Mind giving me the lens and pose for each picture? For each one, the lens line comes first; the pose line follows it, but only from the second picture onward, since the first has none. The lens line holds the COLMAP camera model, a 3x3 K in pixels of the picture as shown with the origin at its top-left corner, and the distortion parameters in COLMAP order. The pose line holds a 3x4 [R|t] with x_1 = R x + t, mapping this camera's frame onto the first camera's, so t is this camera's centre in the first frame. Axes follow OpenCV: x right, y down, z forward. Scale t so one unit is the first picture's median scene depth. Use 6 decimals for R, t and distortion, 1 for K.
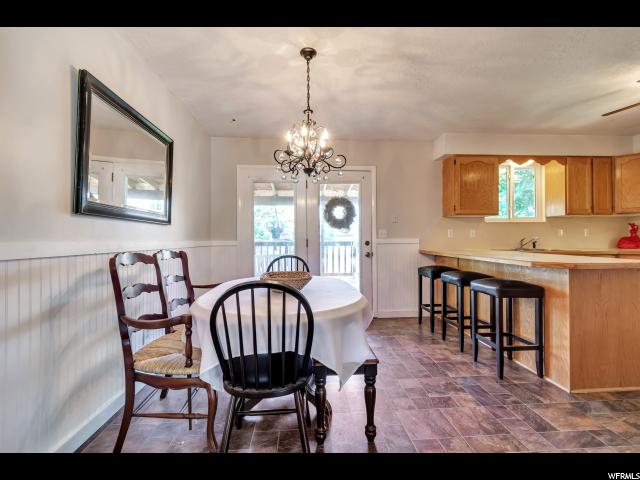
lens RADIAL K [[287.9, 0, 319.7], [0, 287.9, 237.6], [0, 0, 1]] dist [0.000076, -0.000260]
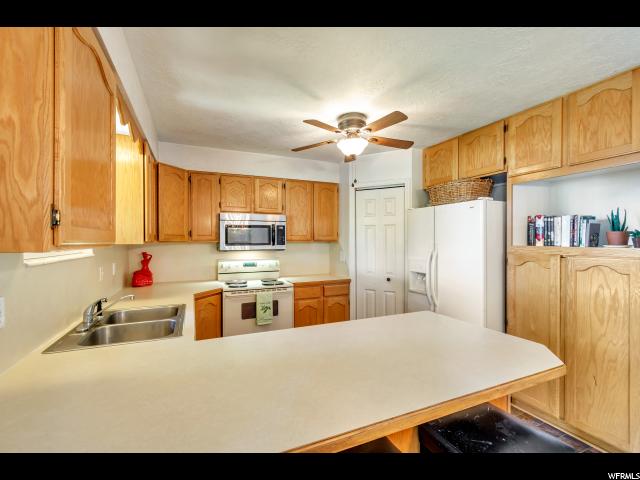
lens RADIAL K [[288.7, 0, 320.0], [0, 288.7, 240.0], [0, 0, 1]] dist [-0.001380, -0.001168]
pose [[-0.342231, 0.005792, 0.939598, 0.320787], [-0.000440, 0.999980, -0.006325, -0.127576], [-0.939616, -0.002578, -0.342221, 1.343175]]
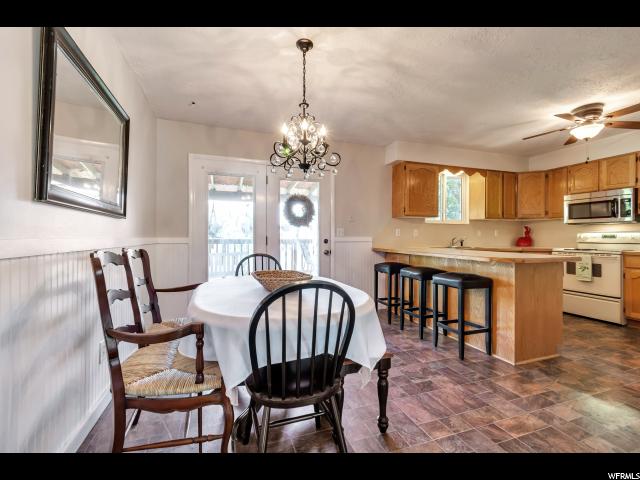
lens RADIAL K [[286.1, 0, 320.6], [0, 286.1, 237.3], [0, 0, 1]] dist [-0.000467, -0.000206]
pose [[0.964218, 0.008449, 0.264976, -0.193864], [-0.010049, 0.999939, 0.004682, 0.001366], [-0.264920, -0.007177, 0.964244, 0.044163]]
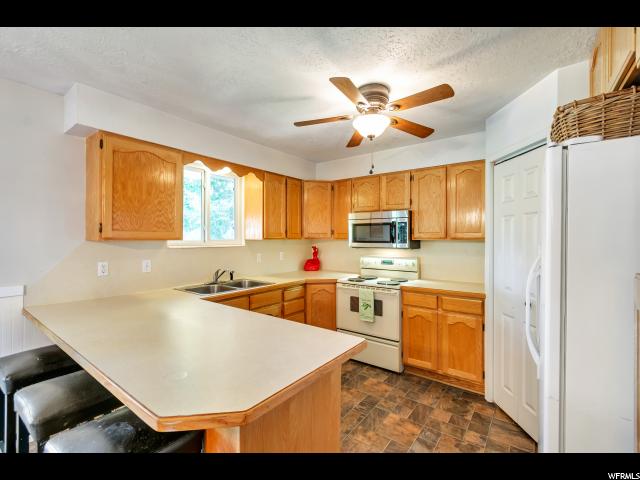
lens RADIAL K [[288.7, 0, 320.0], [0, 288.7, 240.0], [0, 0, 1]] dist [-0.001380, -0.001168]
pose [[0.651540, 0.002423, 0.758611, 0.486277], [-0.010421, 0.999929, 0.005757, -0.130037], [-0.758543, -0.011657, 0.651519, 0.484143]]
